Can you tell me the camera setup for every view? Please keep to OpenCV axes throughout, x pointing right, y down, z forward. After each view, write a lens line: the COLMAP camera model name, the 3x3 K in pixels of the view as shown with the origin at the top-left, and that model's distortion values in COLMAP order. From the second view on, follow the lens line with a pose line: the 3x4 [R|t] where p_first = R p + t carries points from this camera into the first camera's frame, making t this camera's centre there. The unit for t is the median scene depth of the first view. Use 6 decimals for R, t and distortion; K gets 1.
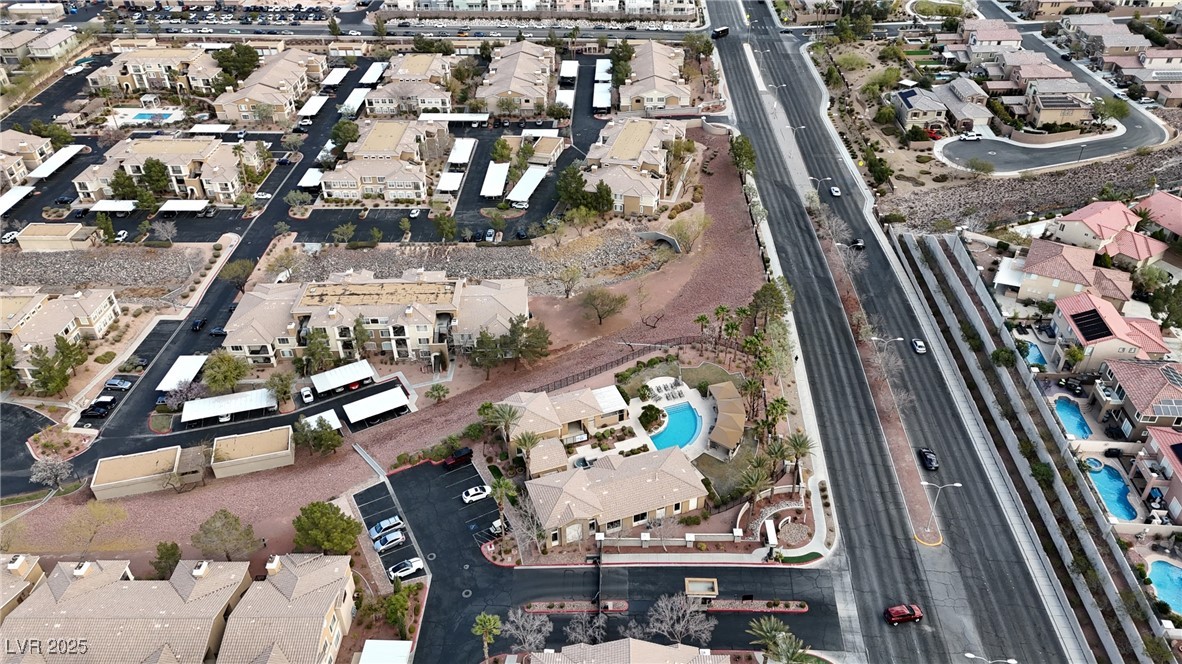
lens RADIAL K [[860.8, 0, 591.0], [0, 860.8, 332.0], [0, 0, 1]] dist [0.040756, -0.001093]
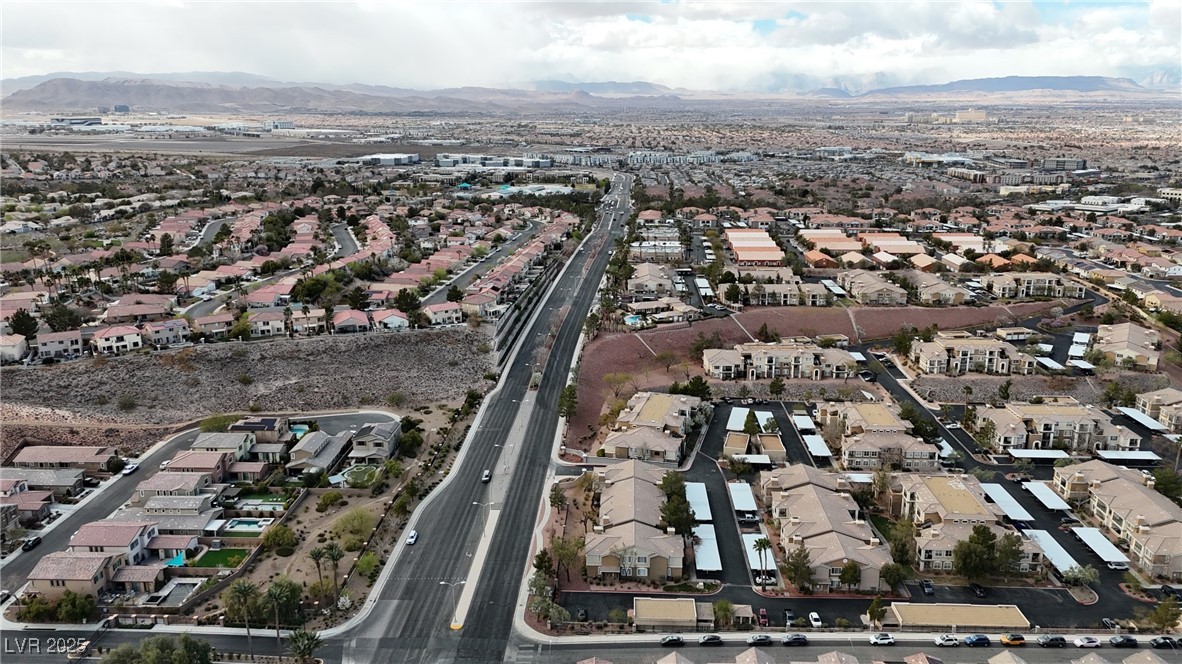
lens RADIAL K [[860.8, 0, 591.0], [0, 860.8, 332.0], [0, 0, 1]] dist [0.040756, -0.001093]
pose [[-0.999797, 0.013199, 0.015254, 0.104580], [0.020170, 0.642670, 0.765877, -1.056246], [0.000305, 0.766029, -0.642806, 1.482049]]
